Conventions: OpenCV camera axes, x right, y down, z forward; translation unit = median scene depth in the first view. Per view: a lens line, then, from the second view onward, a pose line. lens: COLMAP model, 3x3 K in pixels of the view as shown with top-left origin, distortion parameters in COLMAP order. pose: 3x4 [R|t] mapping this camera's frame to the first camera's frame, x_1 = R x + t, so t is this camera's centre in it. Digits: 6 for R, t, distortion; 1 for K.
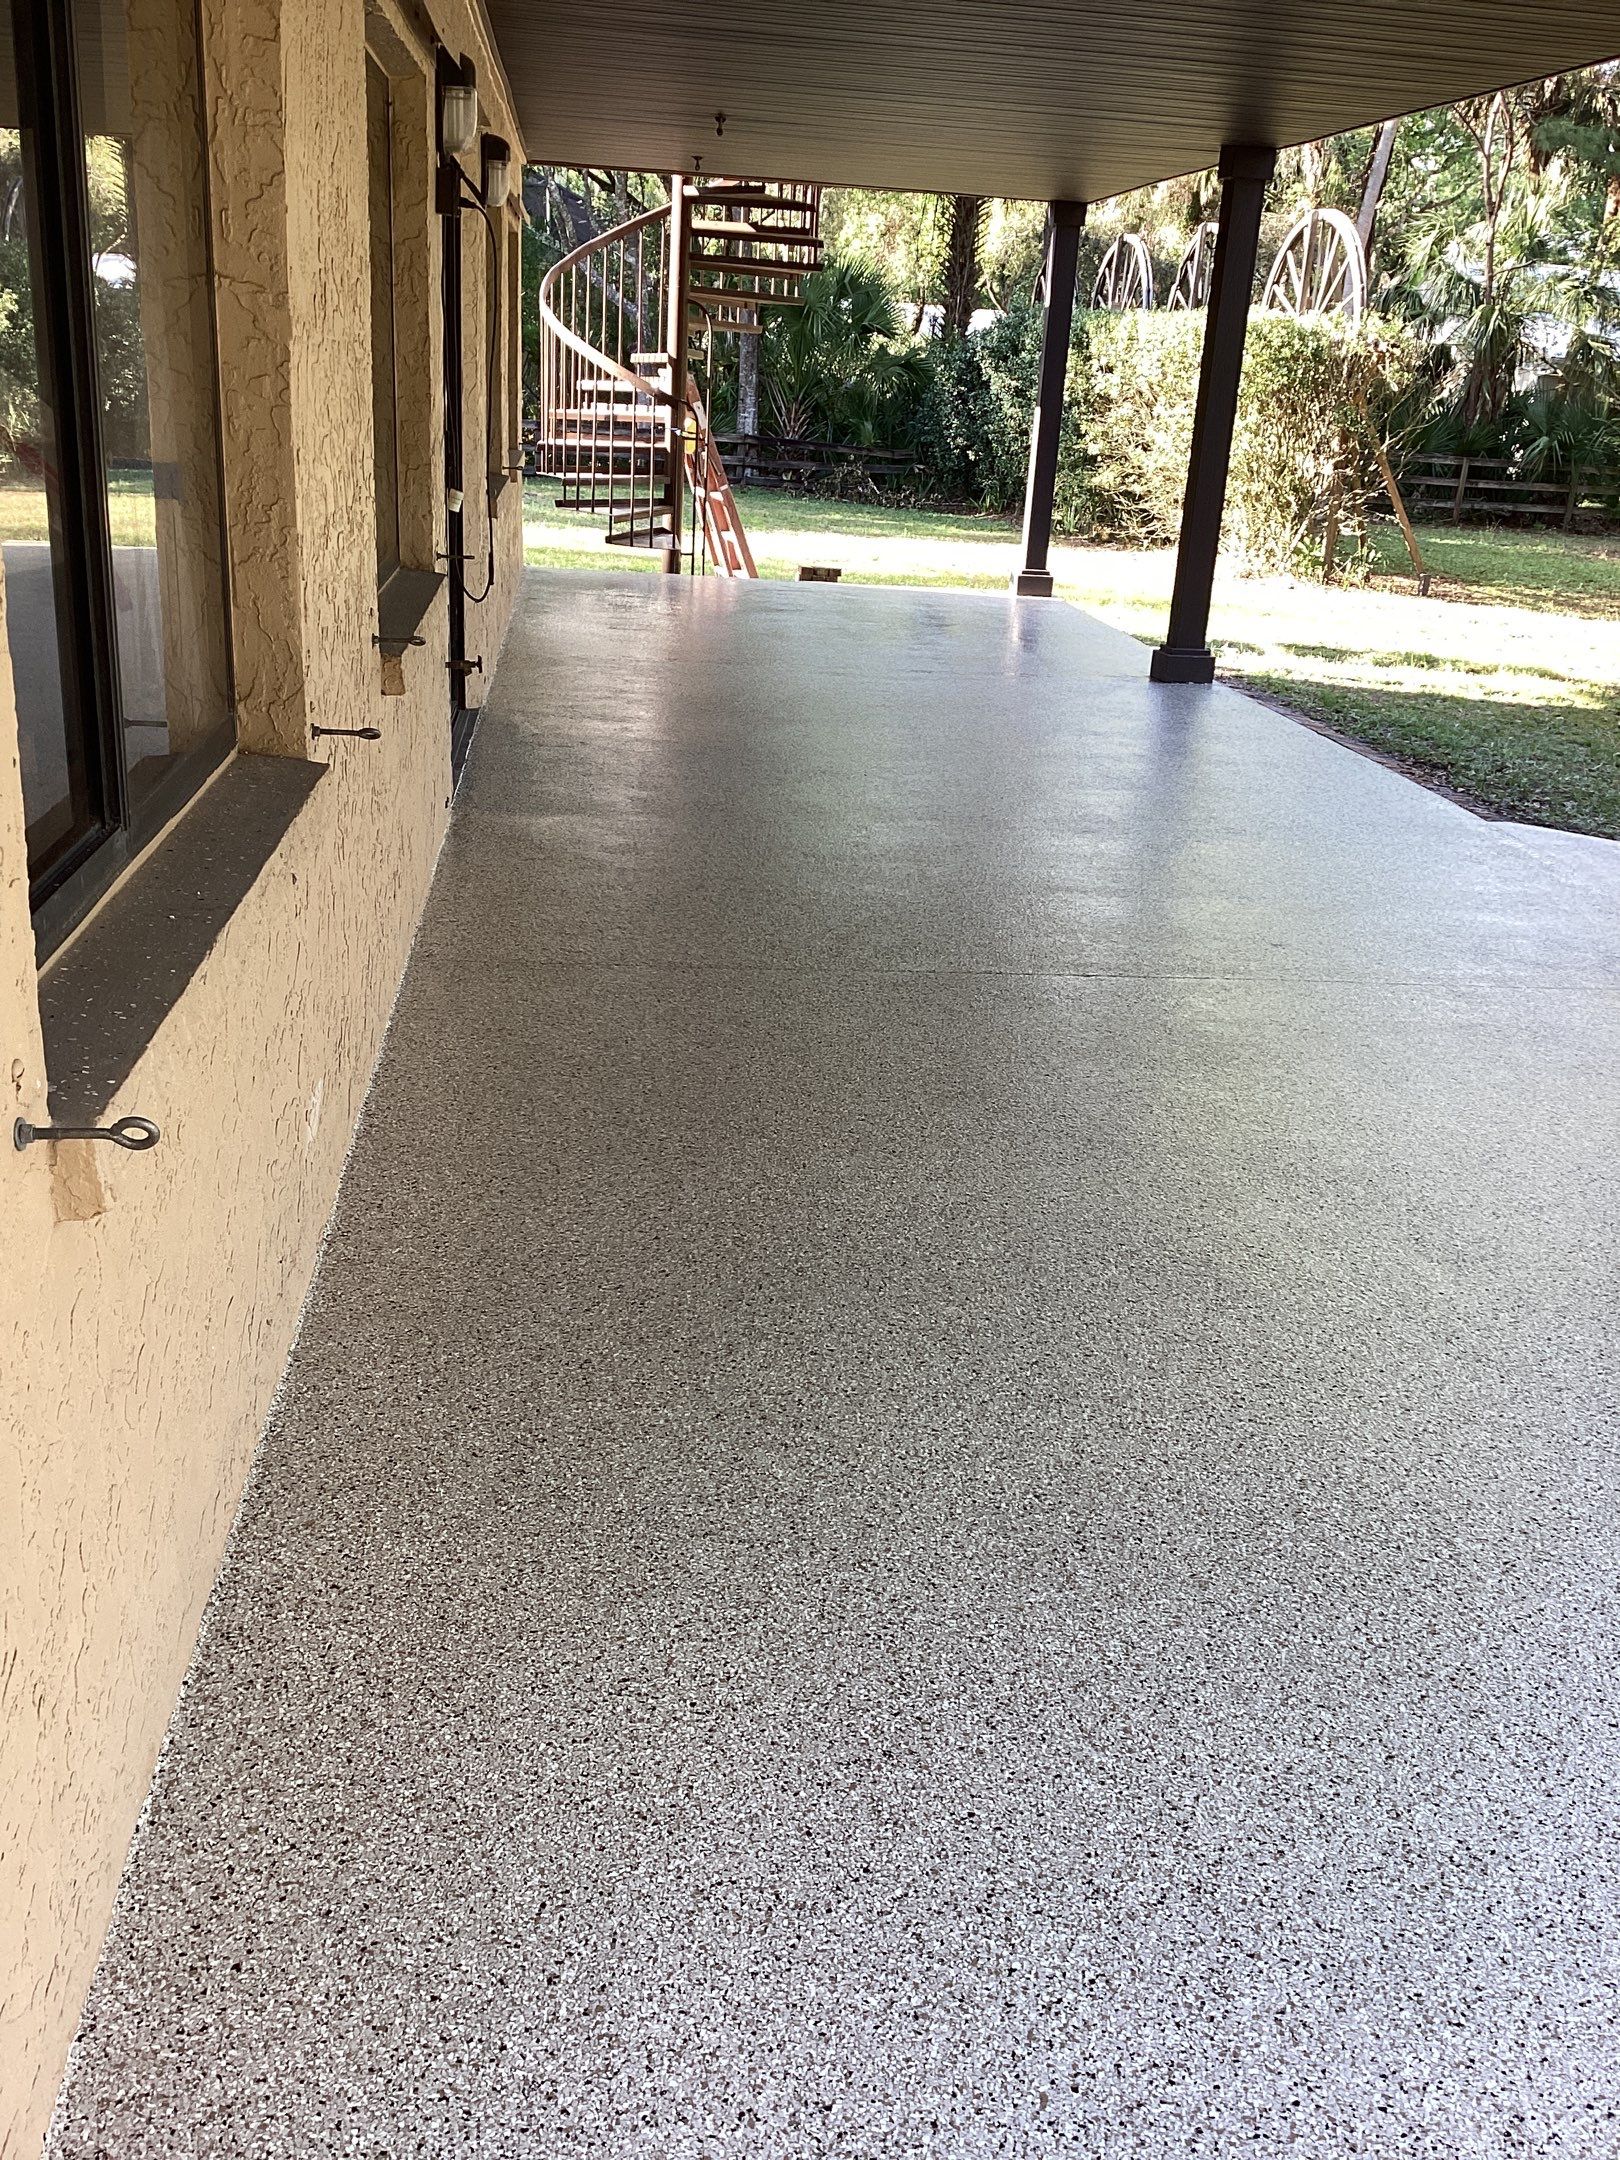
lens RADIAL K [[1938.0, 0, 810.0], [0, 1938.0, 1080.0], [0, 0, 1]] dist [0.140626, -0.260180]
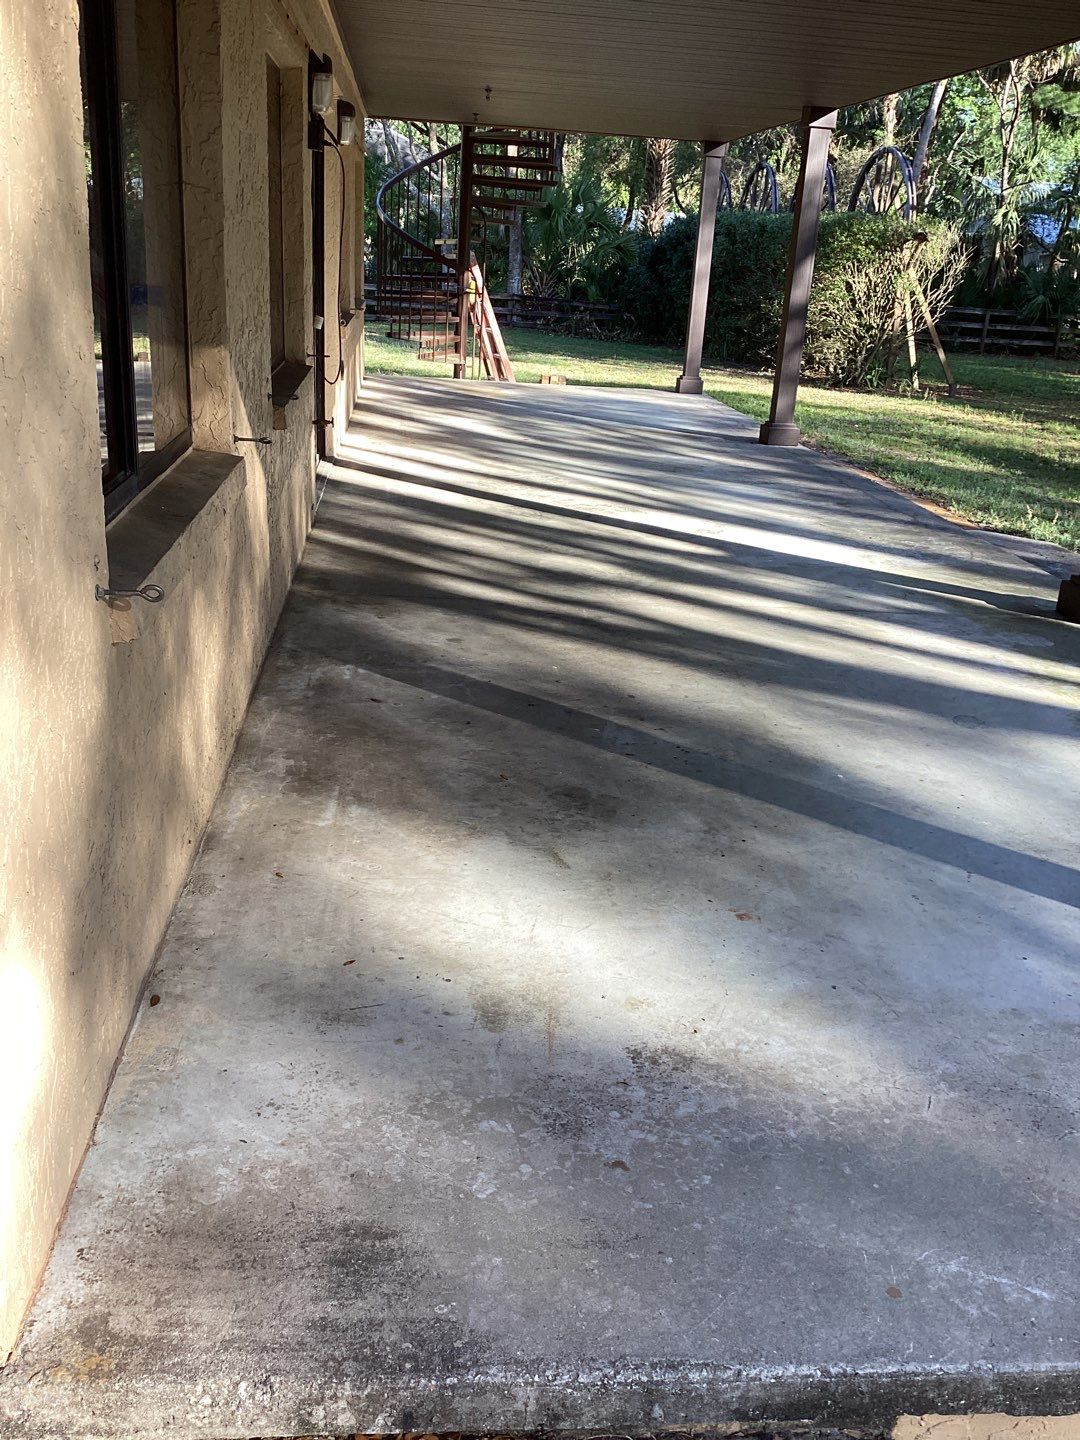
lens RADIAL K [[1307.9, 0, 540.0], [0, 1307.9, 720.0], [0, 0, 1]] dist [0.148562, -0.259966]
pose [[0.999853, 0.006476, -0.015872, 0.026407], [-0.006625, 0.999934, -0.009353, 0.050521], [0.015811, 0.009457, 0.999830, -0.115291]]
